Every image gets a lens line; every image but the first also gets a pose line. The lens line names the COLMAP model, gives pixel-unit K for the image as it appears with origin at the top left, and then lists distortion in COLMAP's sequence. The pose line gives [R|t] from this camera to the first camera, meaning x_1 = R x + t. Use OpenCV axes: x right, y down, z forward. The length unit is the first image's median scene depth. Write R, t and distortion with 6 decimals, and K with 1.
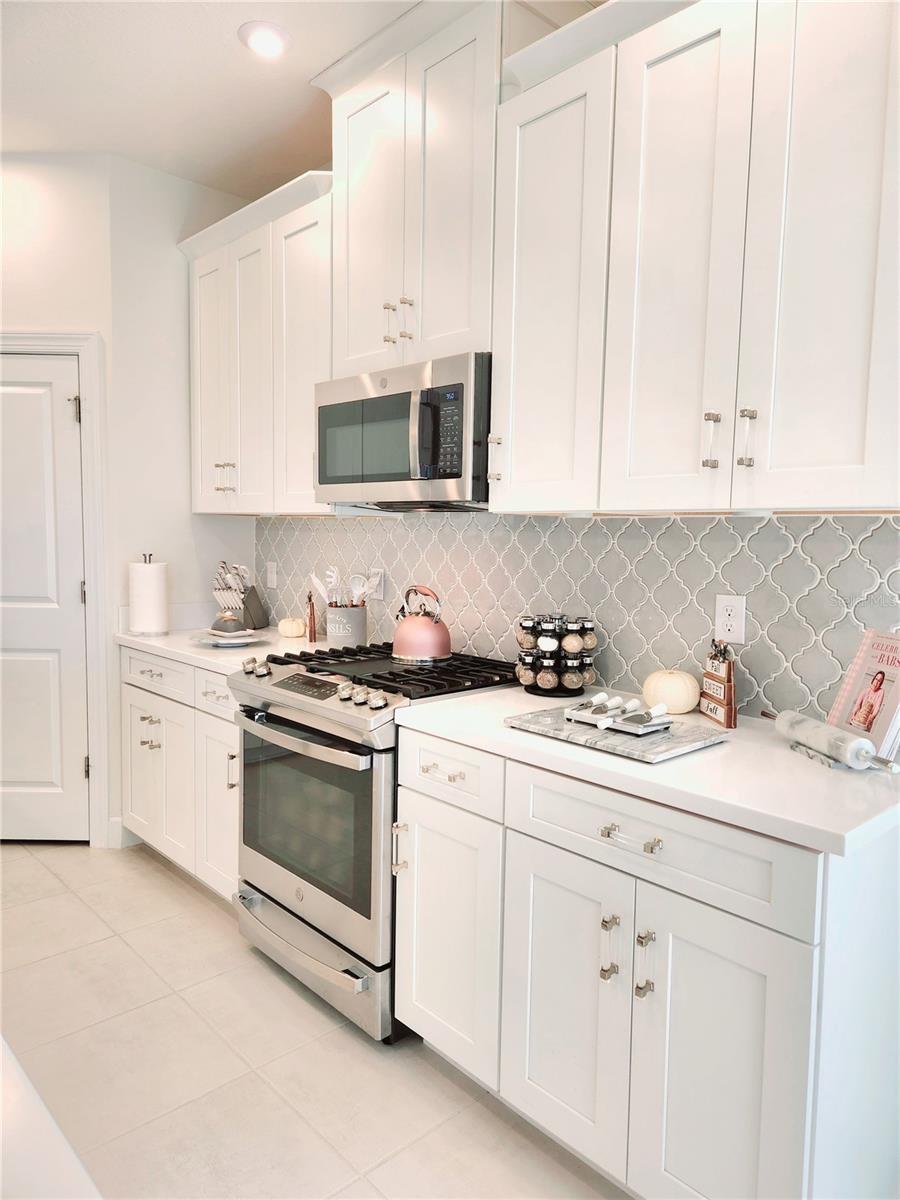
lens RADIAL K [[802.7, 0, 450.0], [0, 802.7, 600.0], [0, 0, 1]] dist [0.086070, -0.077282]
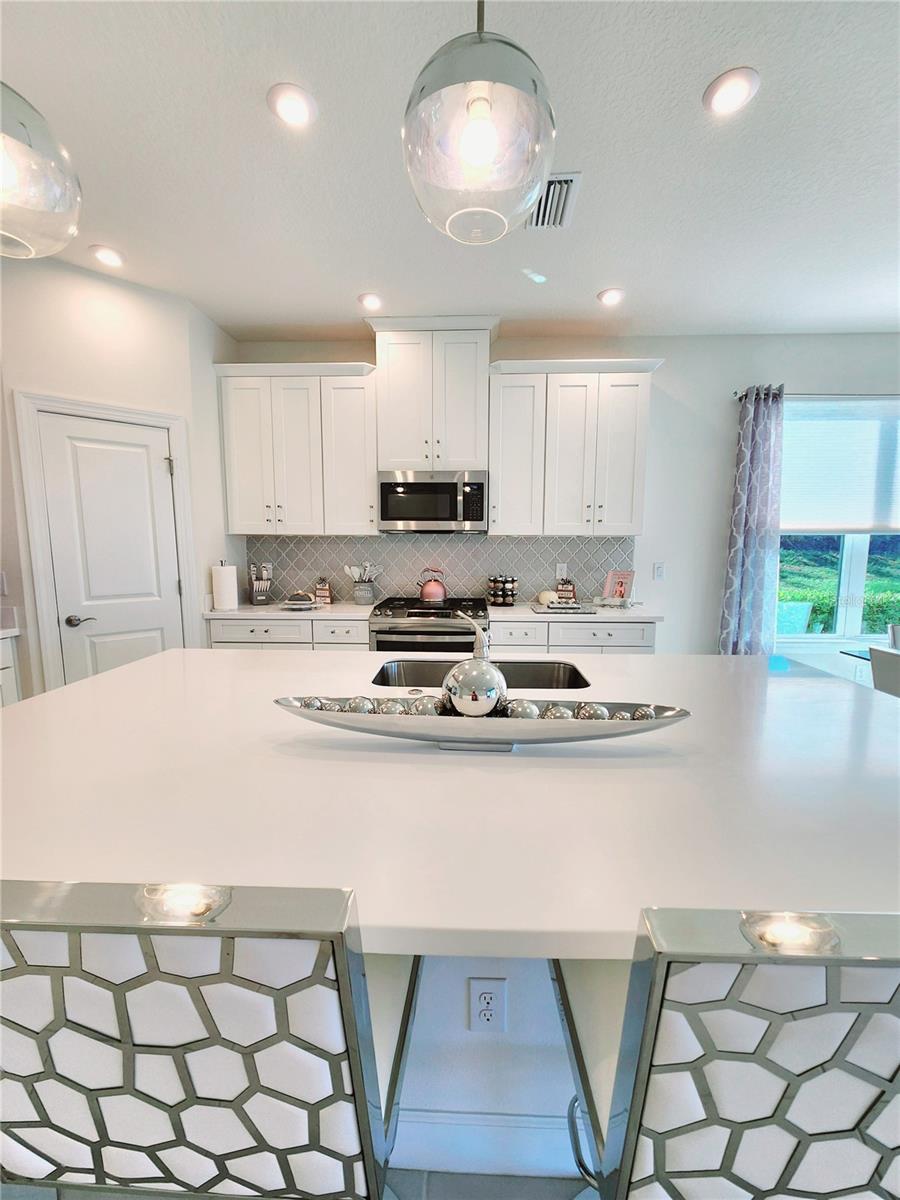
lens RADIAL K [[489.4, 0, 453.0], [0, 489.4, 605.4], [0, 0, 1]] dist [0.003465, -0.000050]
pose [[0.711891, -0.104452, 0.694479, -1.026610], [0.069952, 0.994506, 0.077872, -0.017334], [-0.698798, -0.006856, 0.715286, -0.008906]]
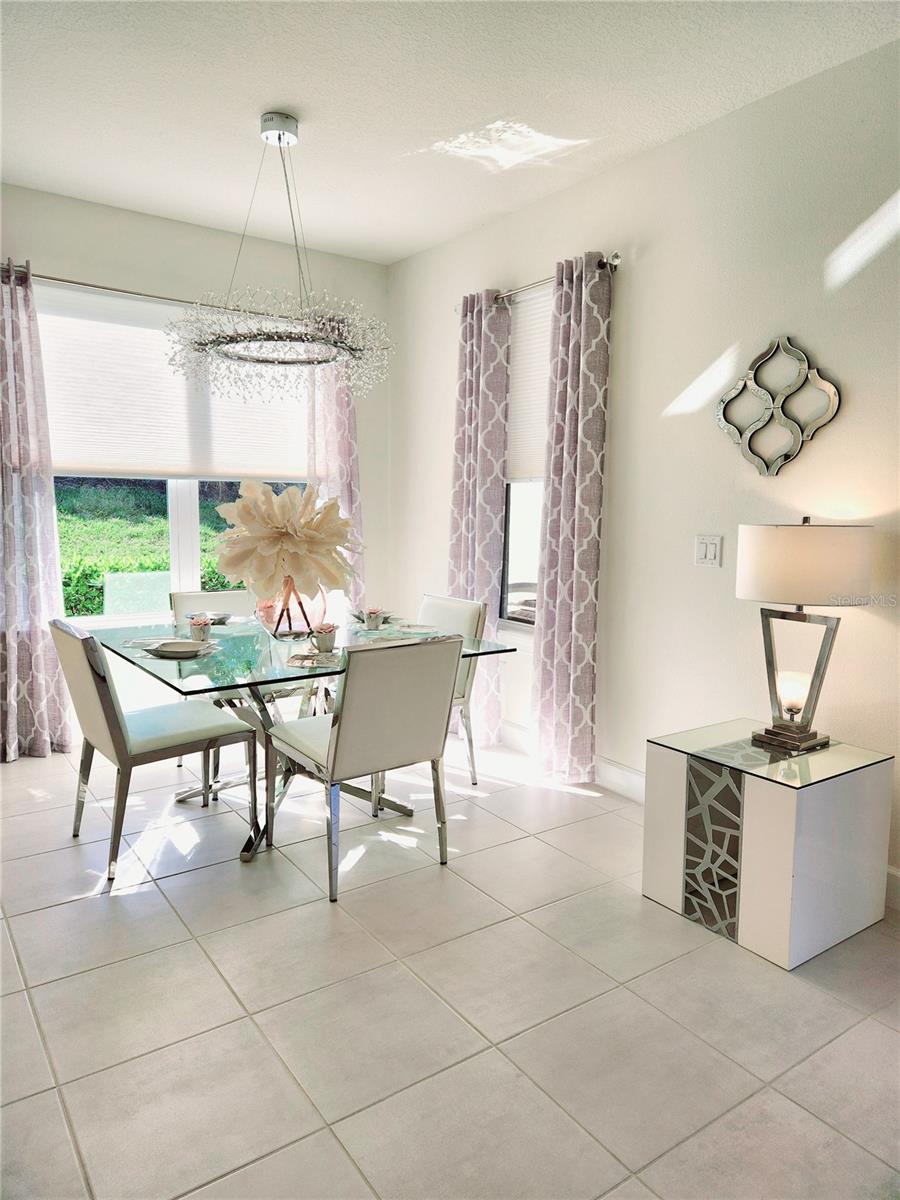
lens RADIAL K [[797.5, 0, 446.3], [0, 797.5, 594.3], [0, 0, 1]] dist [0.087646, -0.076017]
pose [[0.141381, -0.134152, 0.980823, -0.888472], [0.073025, 0.989490, 0.124811, 0.047540], [-0.987258, 0.053979, 0.149692, -0.701441]]
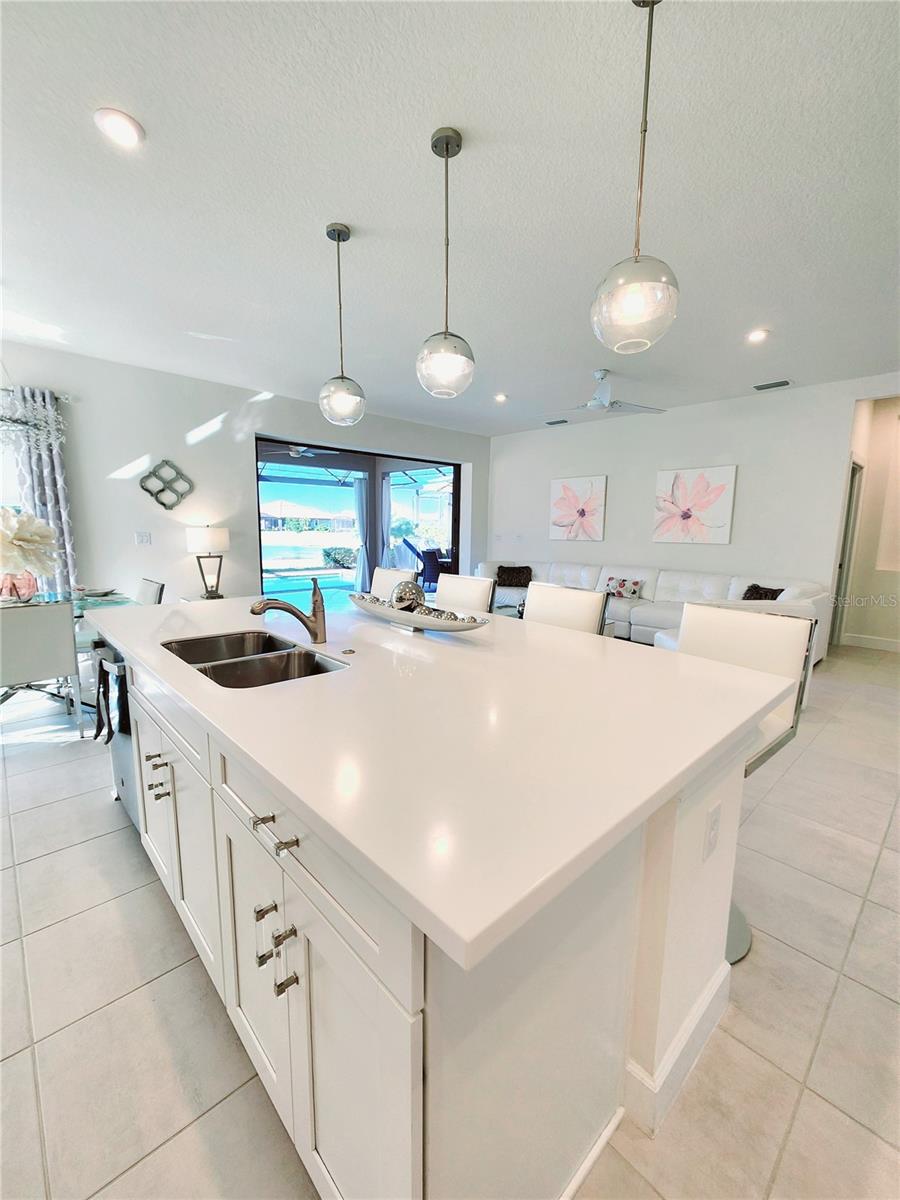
lens RADIAL K [[492.3, 0, 446.1], [0, 492.3, 601.8], [0, 0, 1]] dist [0.002846, -0.000125]
pose [[-0.999394, -0.034643, 0.003434, -0.770847], [-0.032873, 0.971564, 0.234482, -0.096375], [-0.011459, 0.234227, -0.972114, 1.141669]]
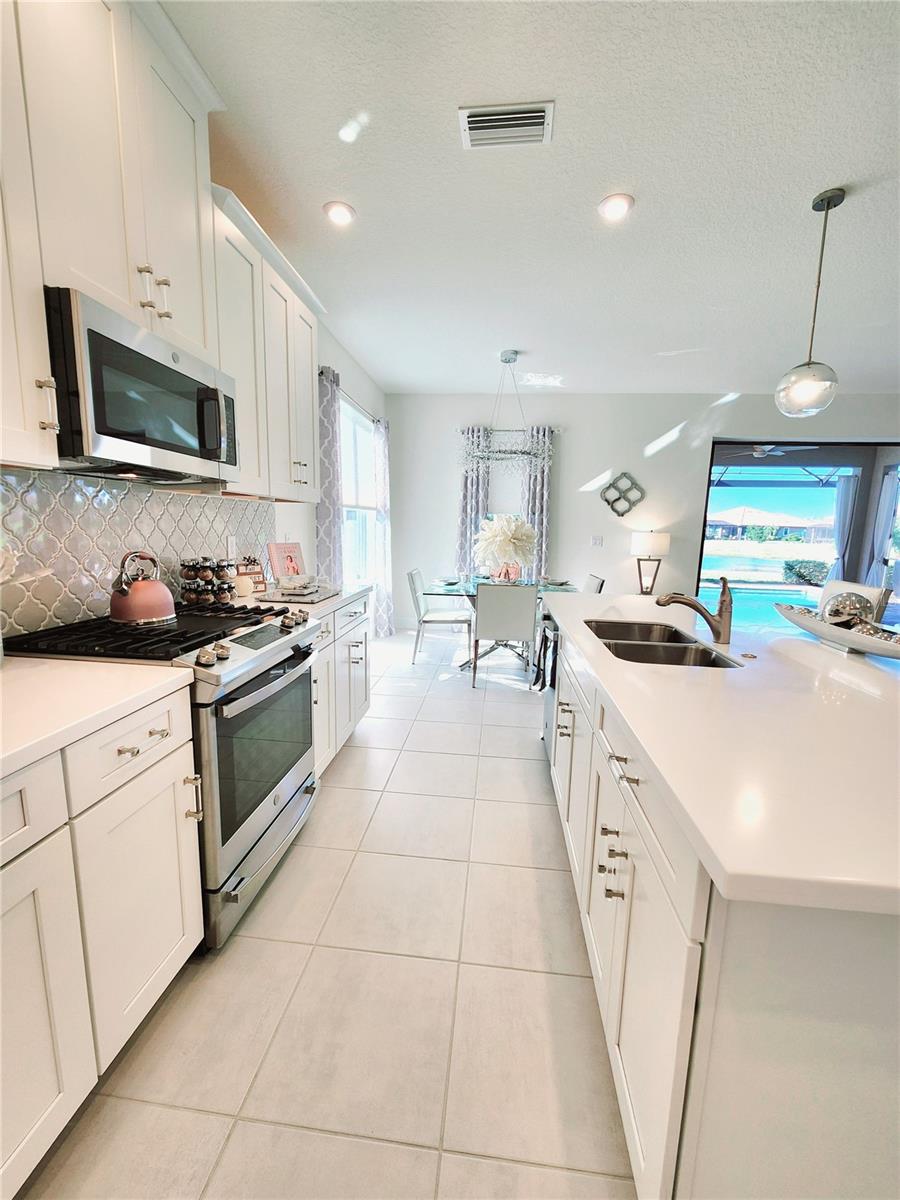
lens RADIAL K [[491.2, 0, 452.4], [0, 491.2, 604.3], [0, 0, 1]] dist [0.006109, -0.000491]
pose [[-0.655211, -0.153258, 0.739737, -0.855585], [0.027576, 0.973701, 0.226155, -0.091104], [-0.754943, 0.168578, -0.633753, 1.203495]]
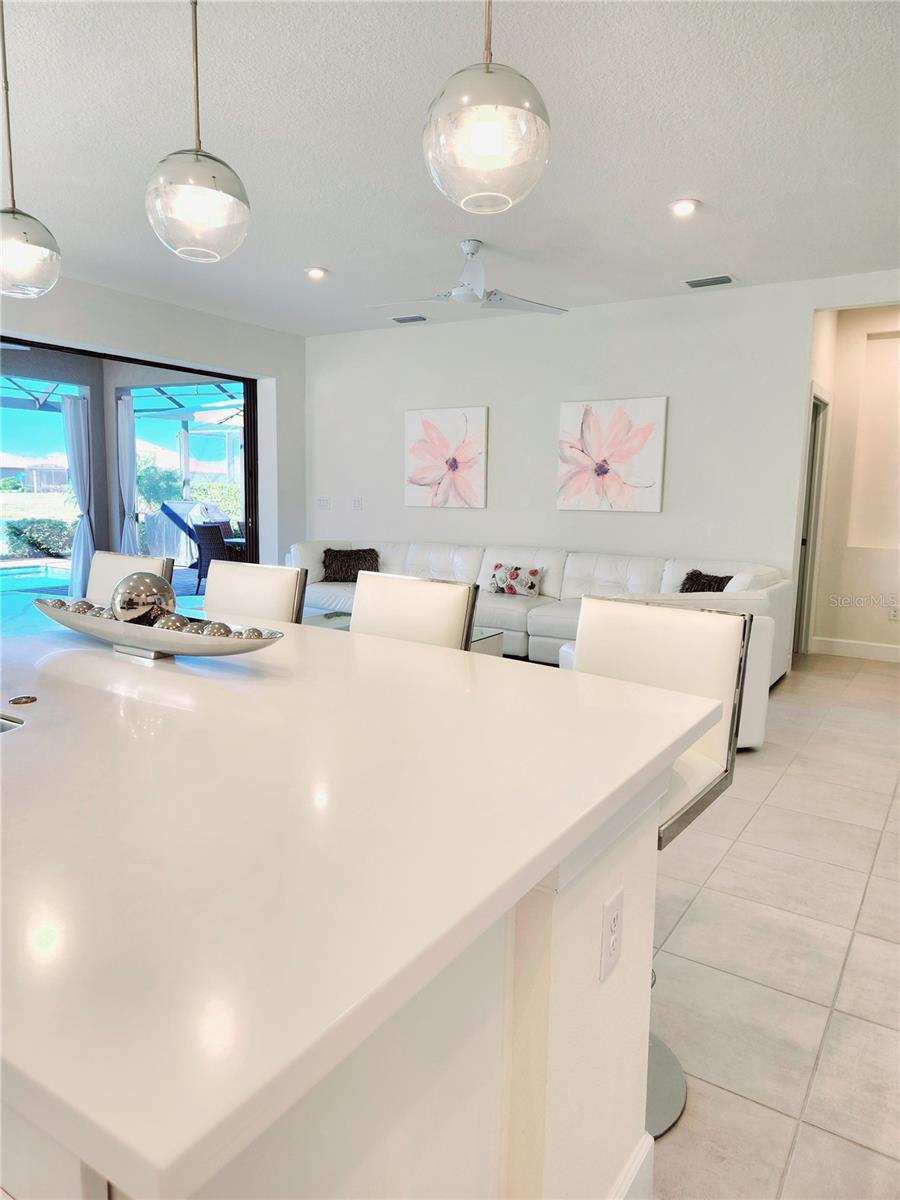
lens RADIAL K [[797.5, 0, 446.3], [0, 797.5, 594.3], [0, 0, 1]] dist [0.087646, -0.076017]
pose [[-0.971107, -0.008600, -0.238488, -0.804303], [-0.059331, 0.976674, 0.206370, -0.093331], [0.231150, 0.214557, -0.948965, 1.151210]]
